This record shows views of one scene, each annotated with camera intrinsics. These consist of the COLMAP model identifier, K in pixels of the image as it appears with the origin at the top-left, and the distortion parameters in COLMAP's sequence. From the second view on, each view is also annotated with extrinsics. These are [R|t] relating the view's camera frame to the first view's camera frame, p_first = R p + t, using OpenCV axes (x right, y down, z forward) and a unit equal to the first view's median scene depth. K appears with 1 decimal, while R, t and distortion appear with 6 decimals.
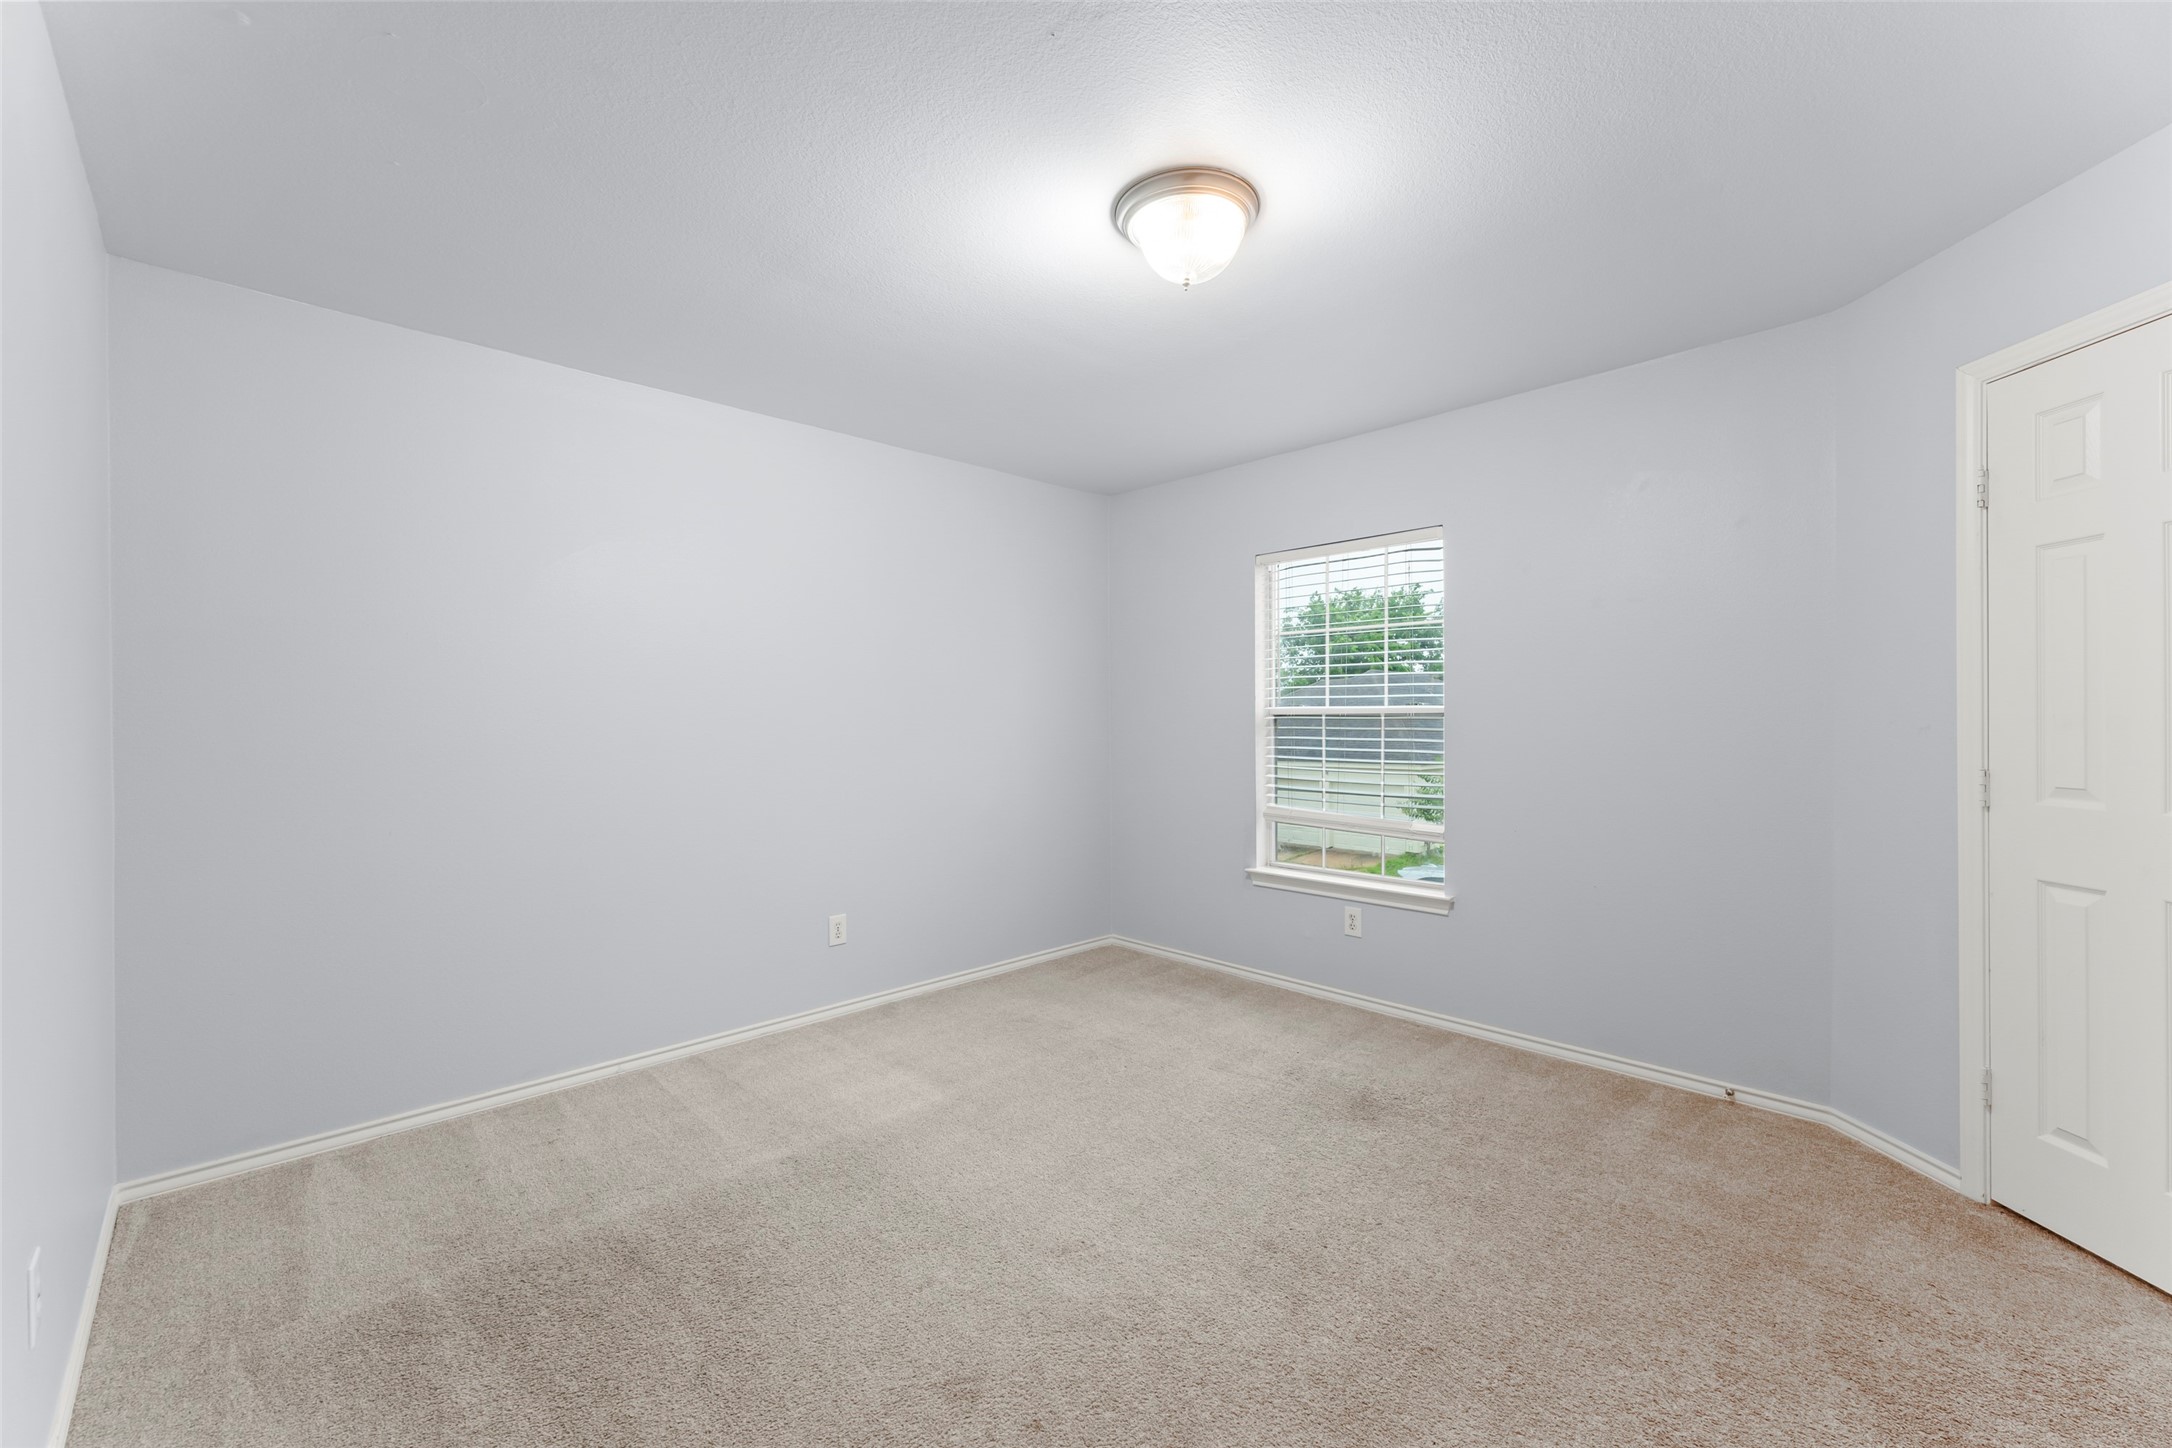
lens RADIAL K [[887.3, 0, 1076.3], [0, 887.3, 729.7], [0, 0, 1]] dist [-0.000249, -0.000062]
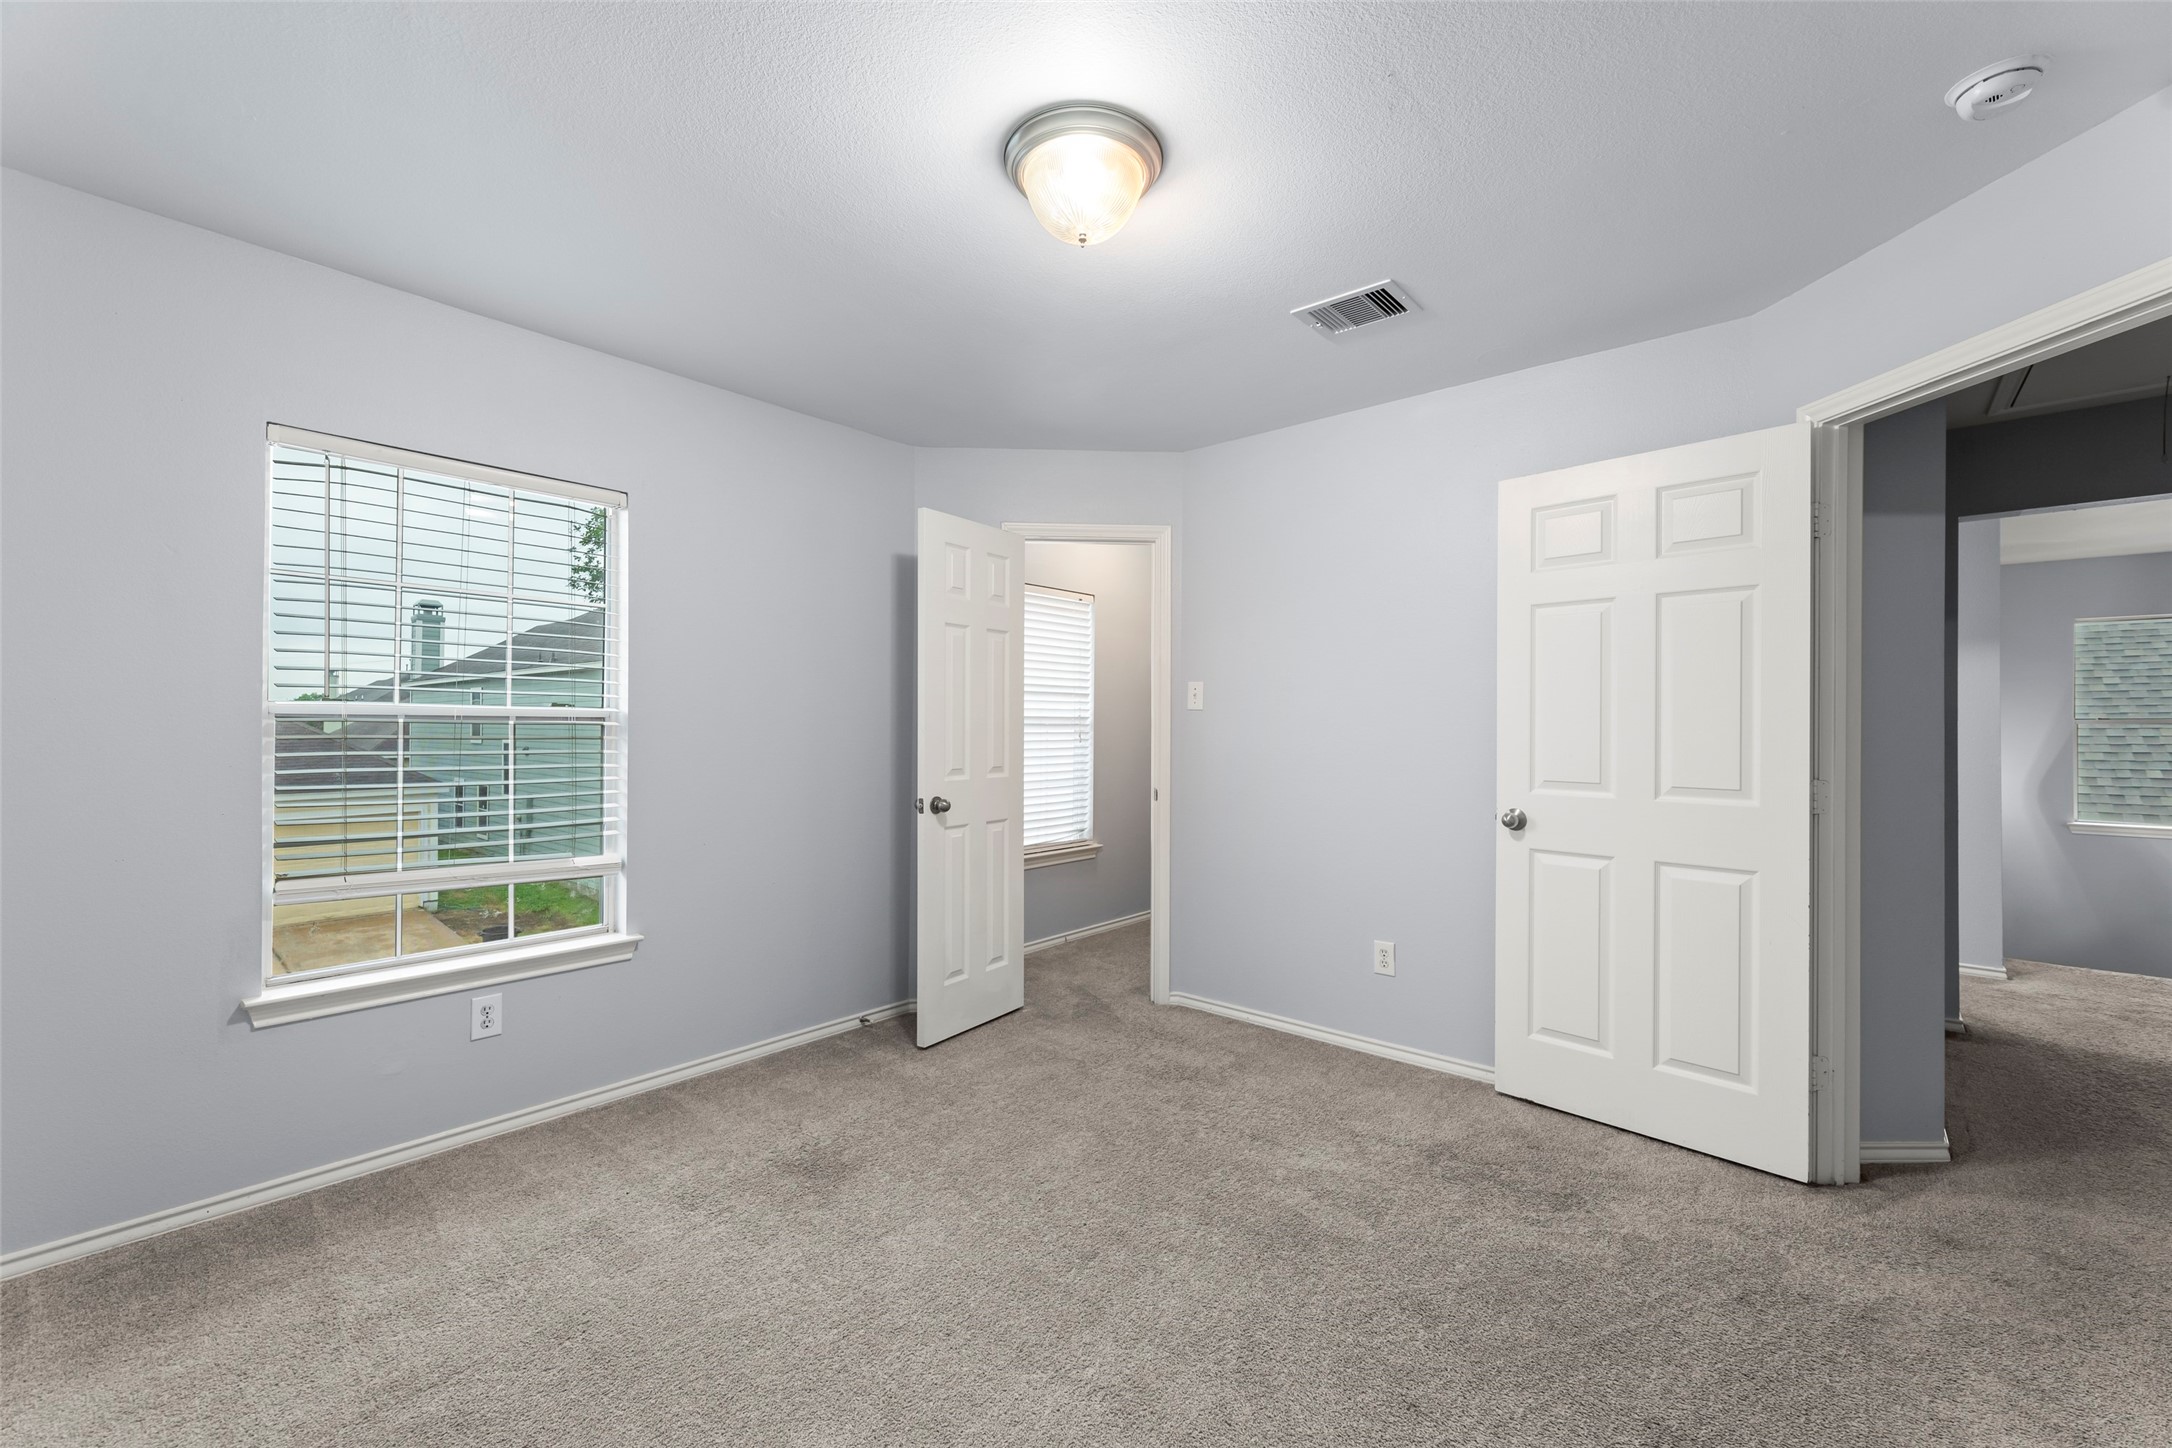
lens RADIAL K [[887.3, 0, 1076.3], [0, 887.3, 729.7], [0, 0, 1]] dist [-0.000249, -0.000062]
pose [[-0.107727, 0.004567, 0.994170, -0.444146], [0.004325, 0.999982, -0.004125, -0.002200], [-0.994171, 0.003856, -0.107745, 0.643531]]
